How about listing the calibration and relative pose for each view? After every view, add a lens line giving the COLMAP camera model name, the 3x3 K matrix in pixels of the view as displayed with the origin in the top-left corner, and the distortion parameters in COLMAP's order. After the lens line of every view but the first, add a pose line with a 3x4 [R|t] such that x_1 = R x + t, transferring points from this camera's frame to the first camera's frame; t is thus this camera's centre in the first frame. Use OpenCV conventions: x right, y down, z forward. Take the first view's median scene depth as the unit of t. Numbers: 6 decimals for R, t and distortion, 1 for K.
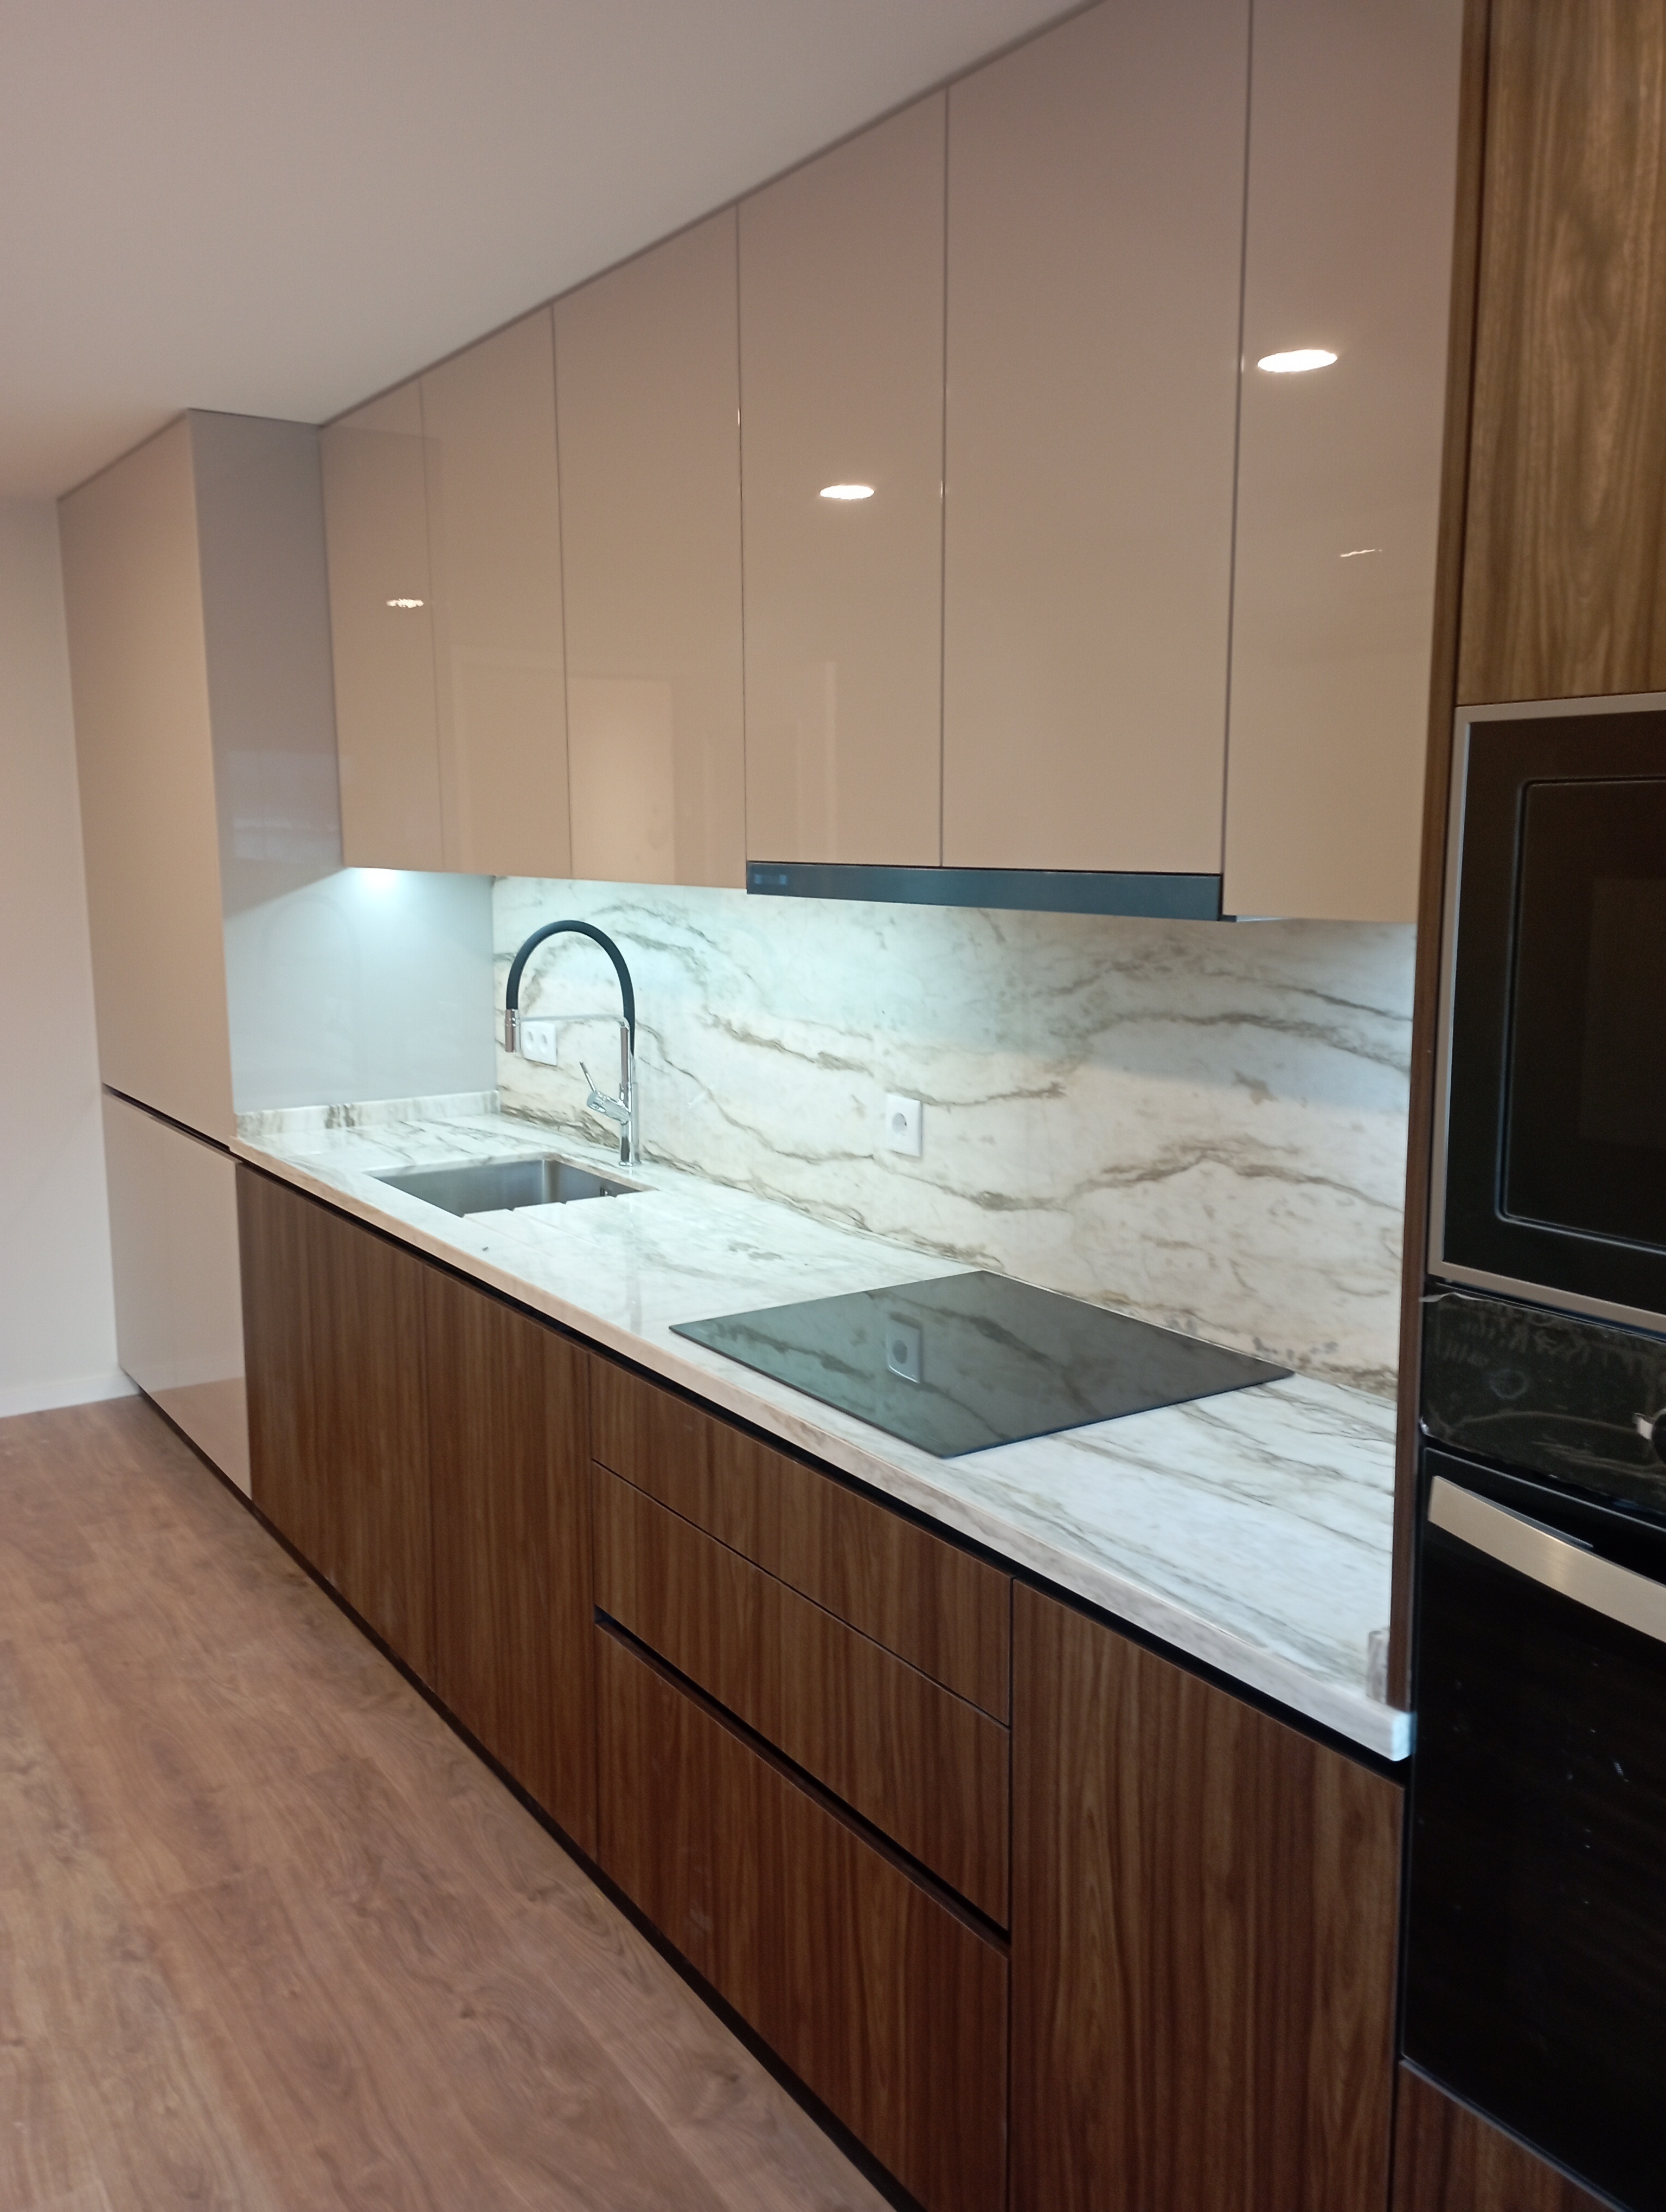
lens RADIAL K [[1814.3, 0, 833.0], [0, 1814.3, 1106.0], [0, 0, 1]] dist [0.039595, -0.068940]
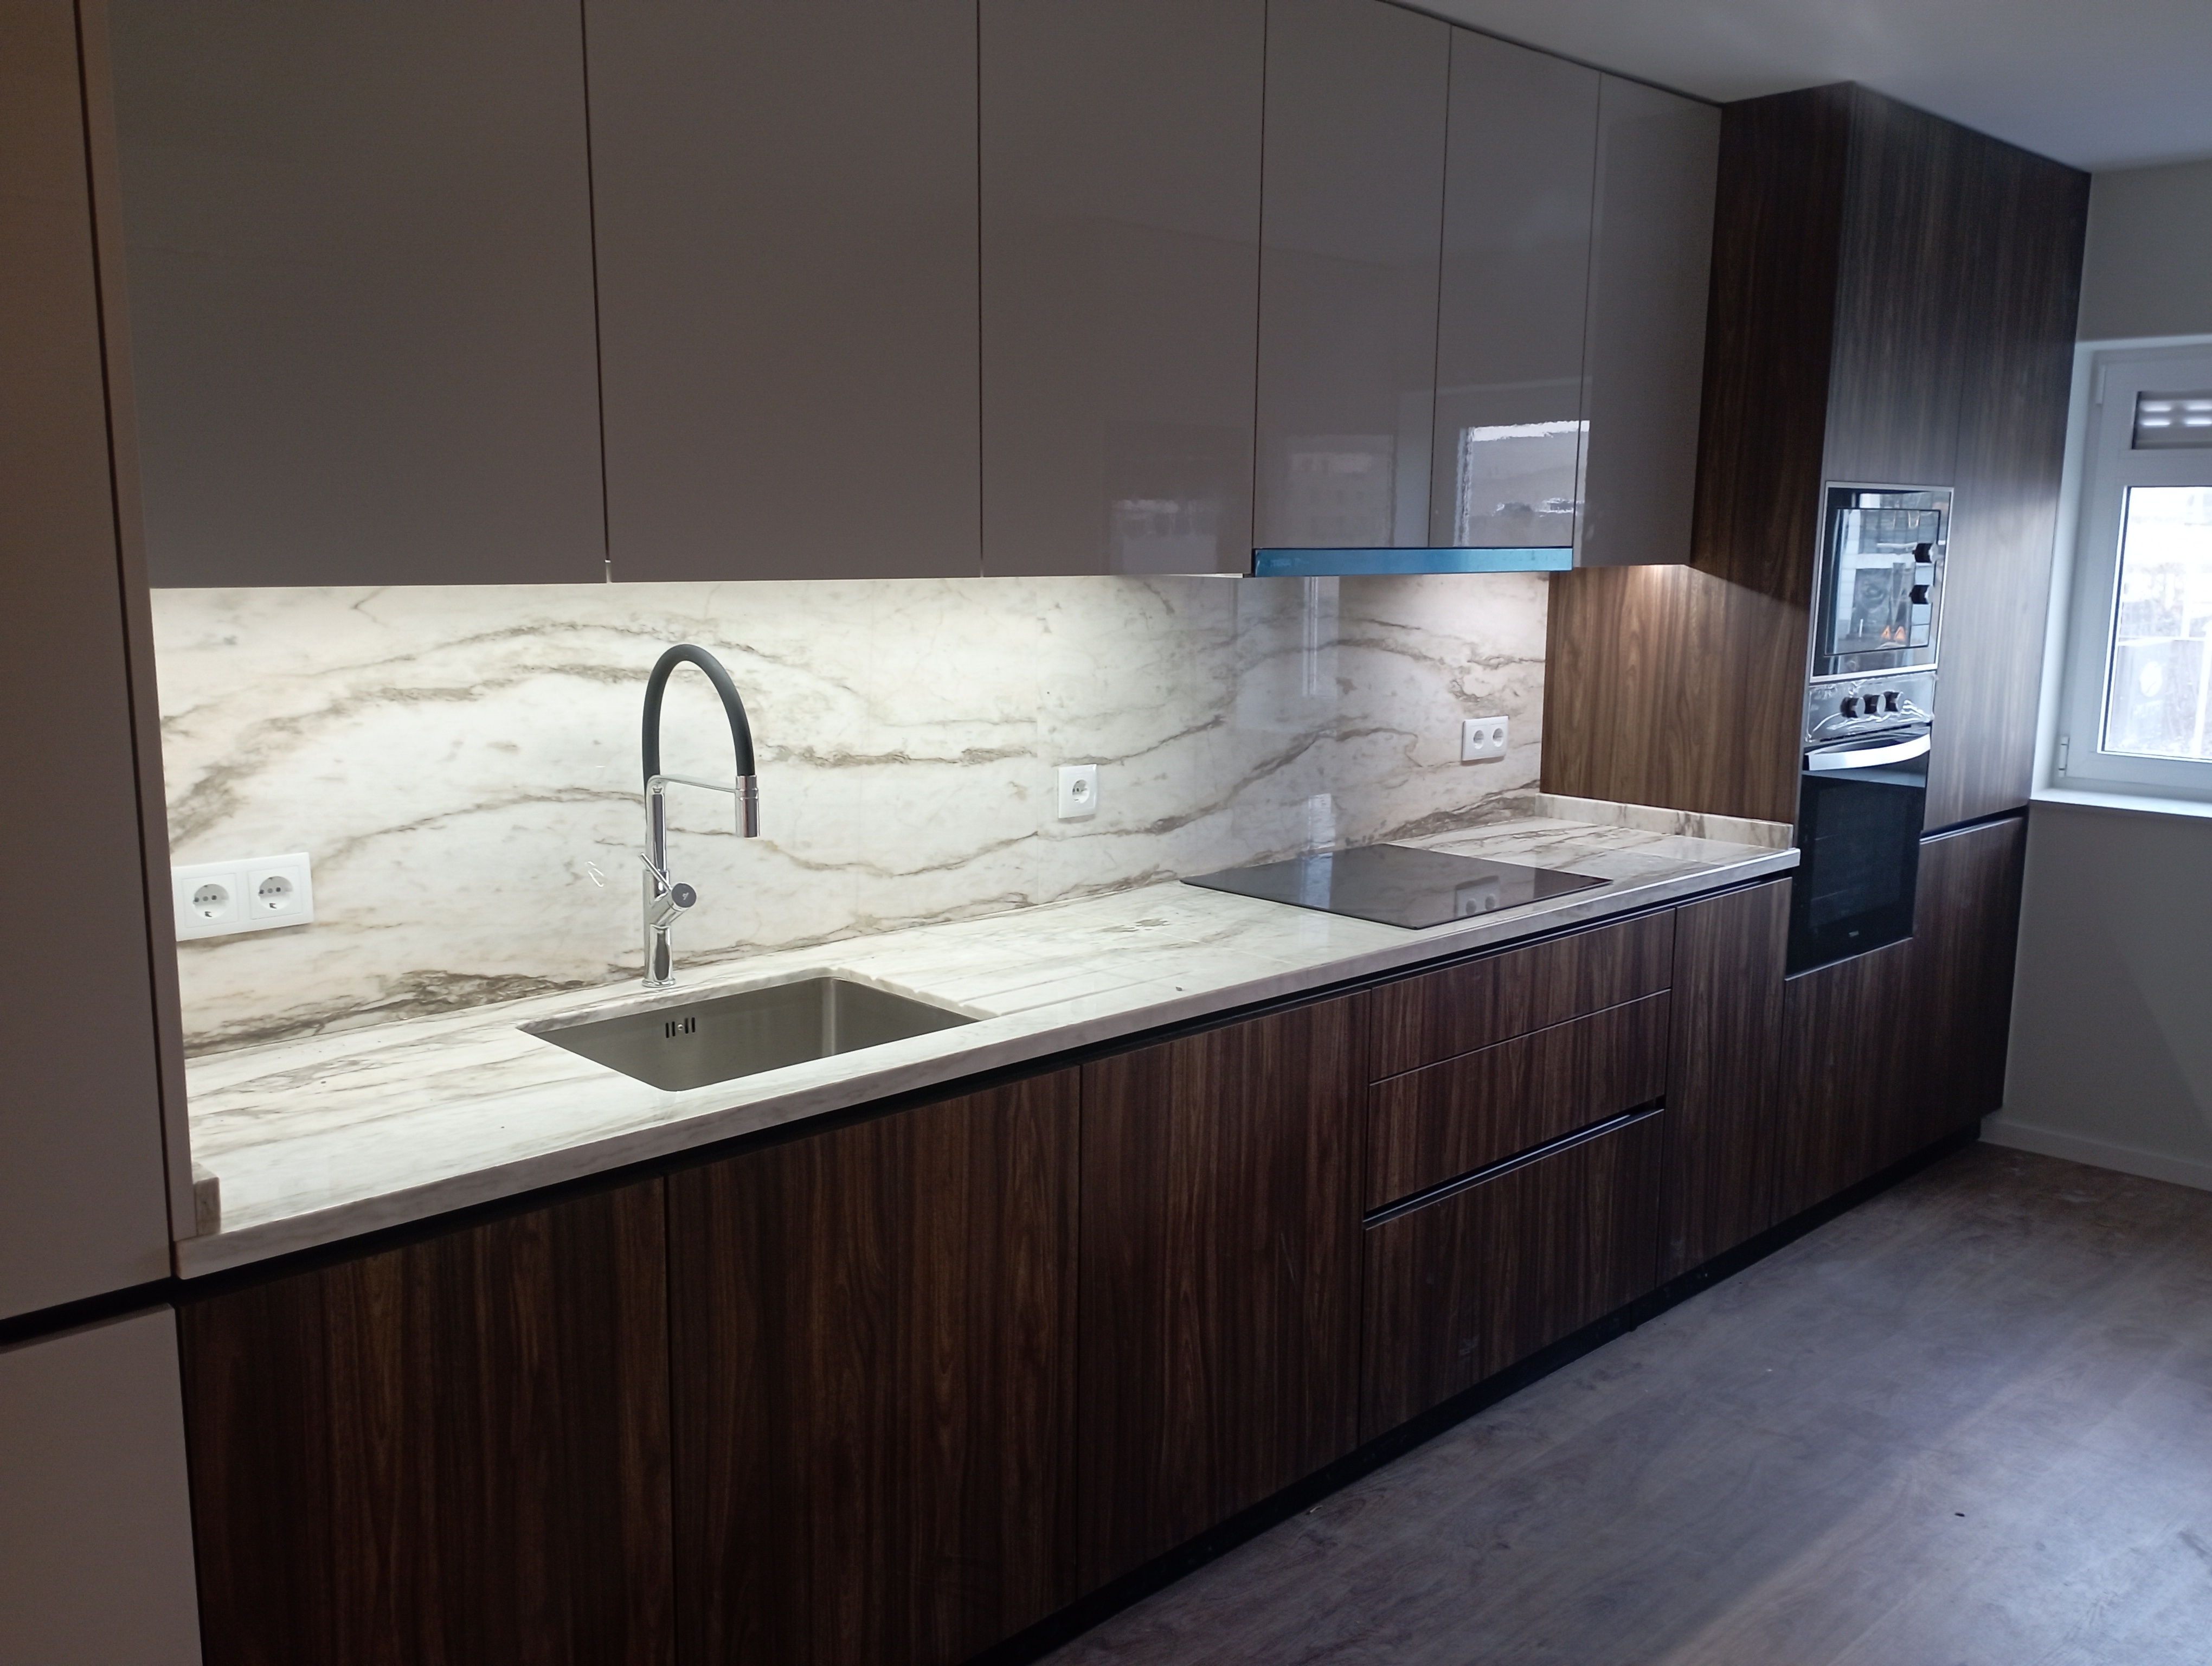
lens RADIAL K [[1814.3, 0, 1106.0], [0, 1814.3, 833.0], [0, 0, 1]] dist [0.039595, -0.068940]
pose [[-0.181021, -0.159841, 0.970403, -1.361595], [0.141565, 0.972194, 0.186544, -0.220080], [-0.973237, 0.171143, -0.153360, 1.522847]]
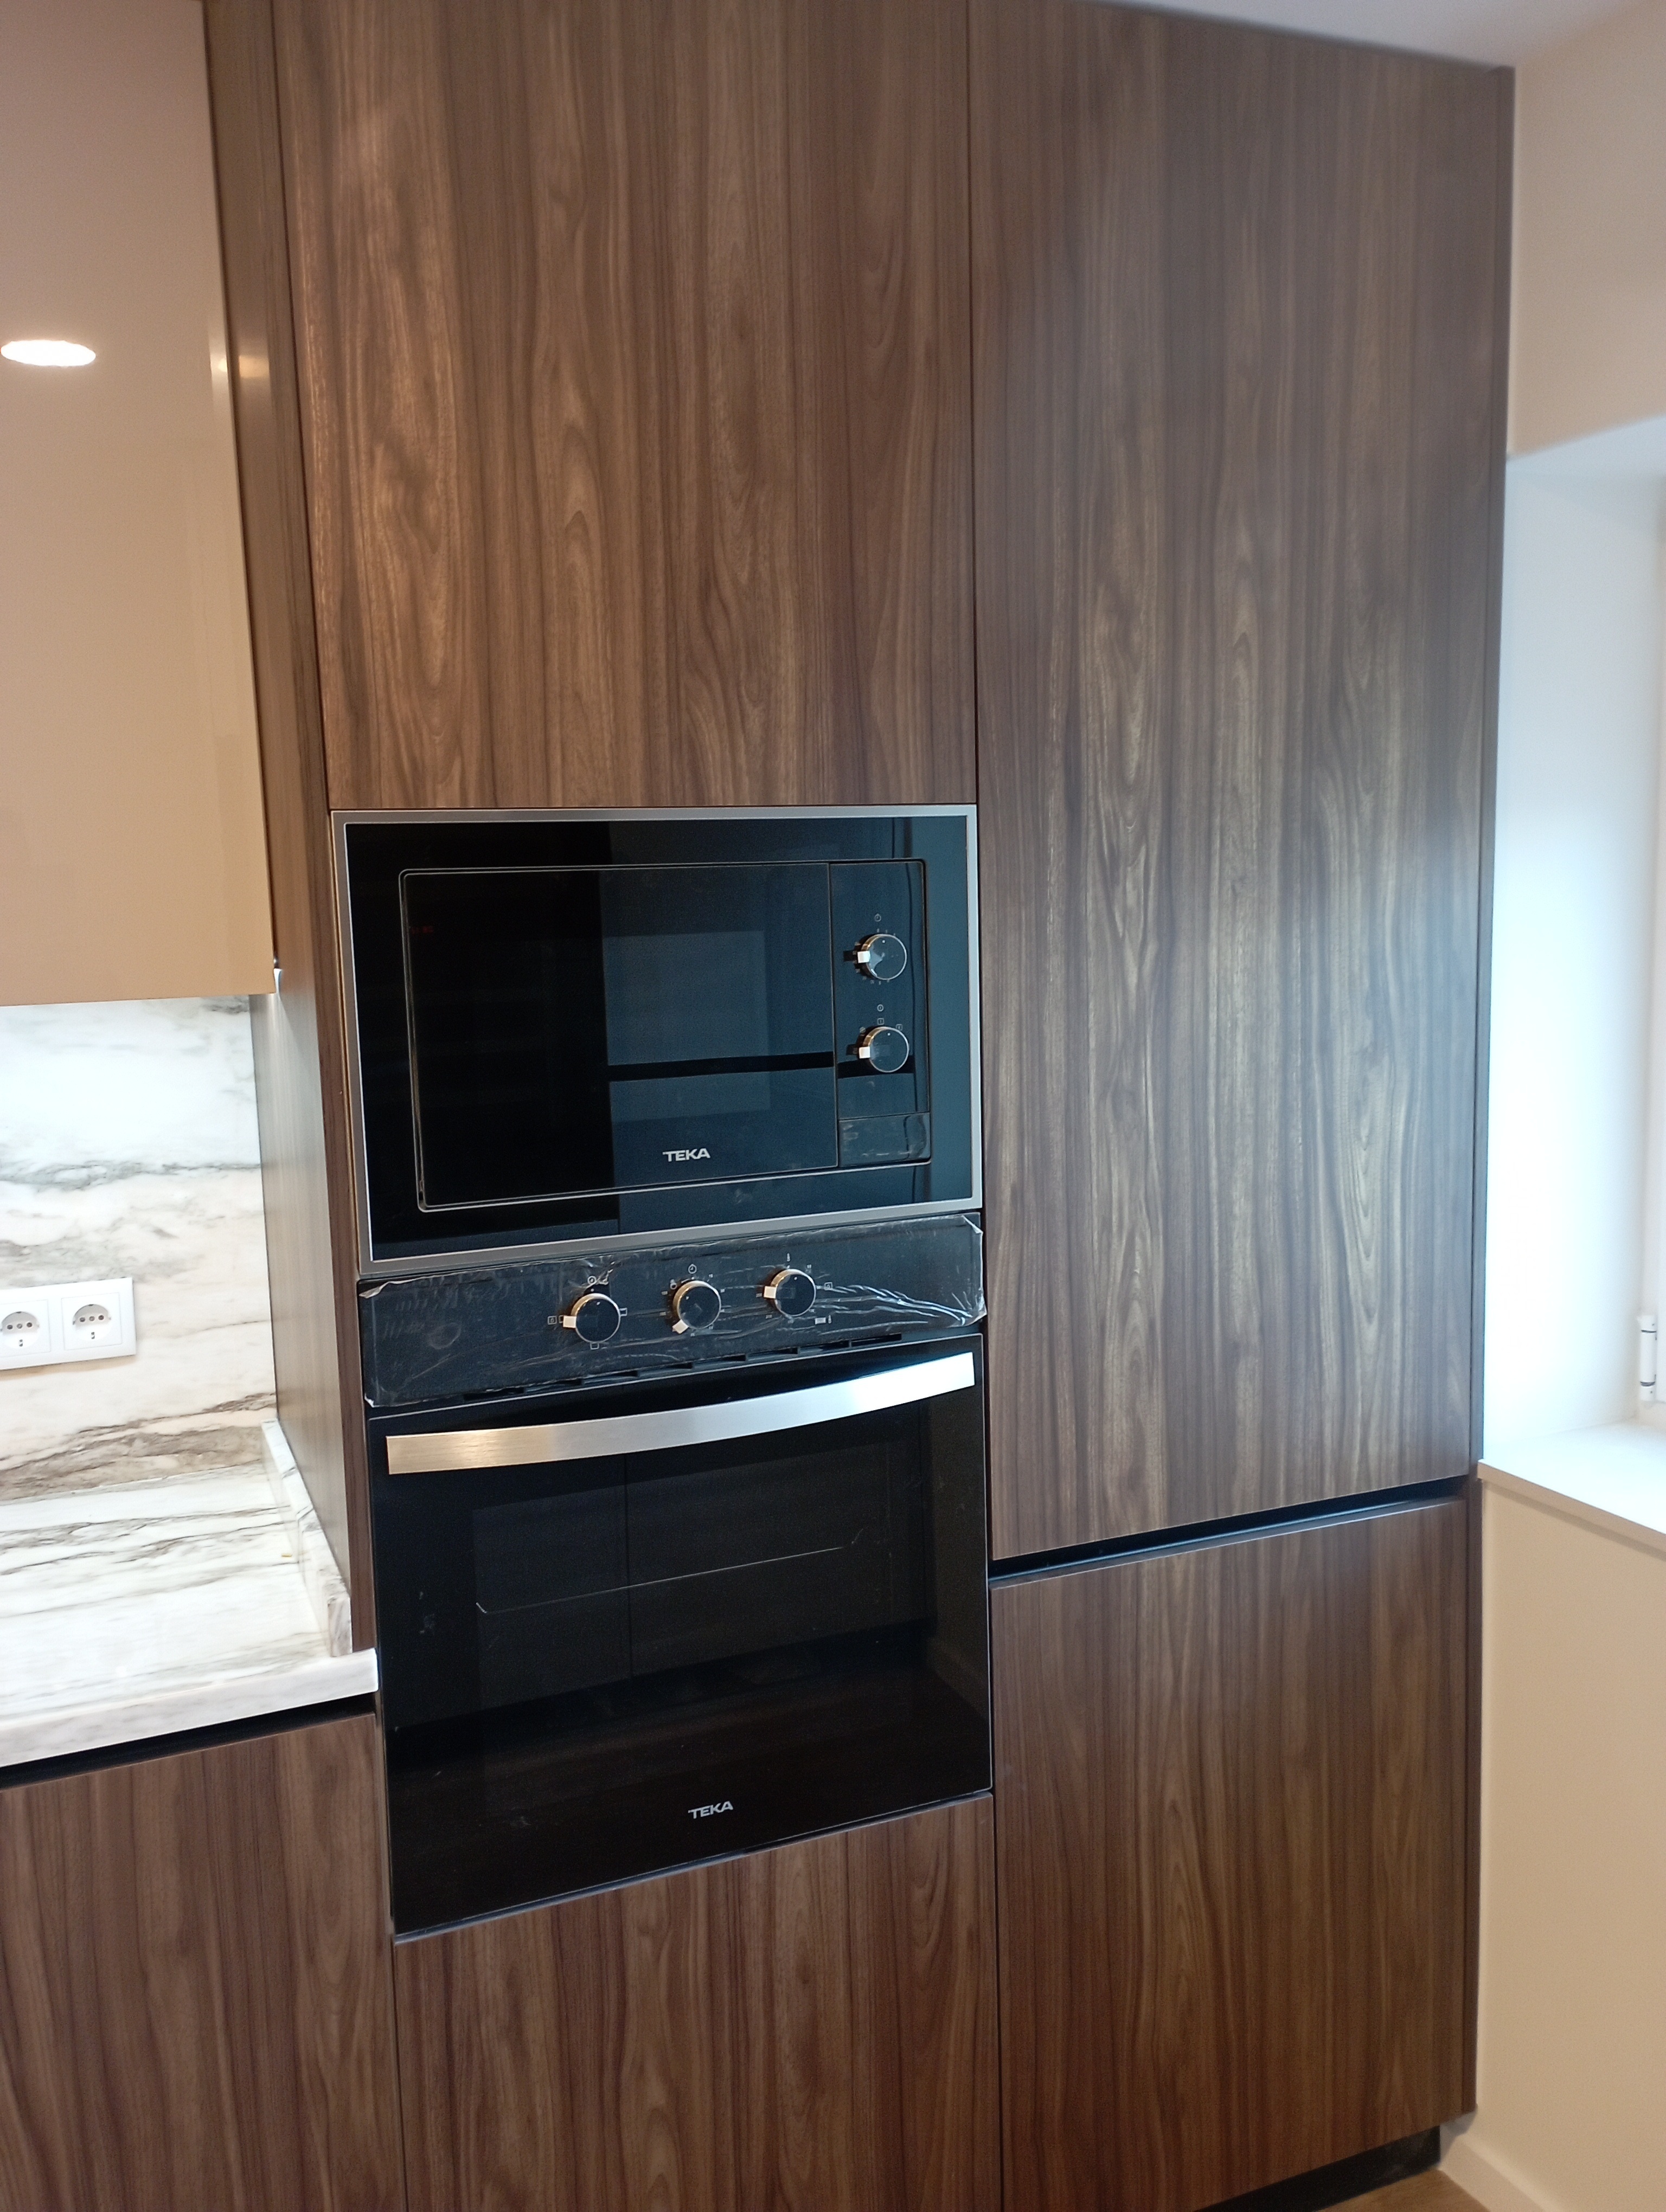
lens RADIAL K [[1814.3, 0, 833.0], [0, 1814.3, 1106.0], [0, 0, 1]] dist [0.039595, -0.068940]
pose [[0.166700, -0.128620, 0.977583, -0.472867], [0.176528, 0.979330, 0.098747, -0.049171], [-0.970077, 0.156110, 0.185959, 0.271354]]
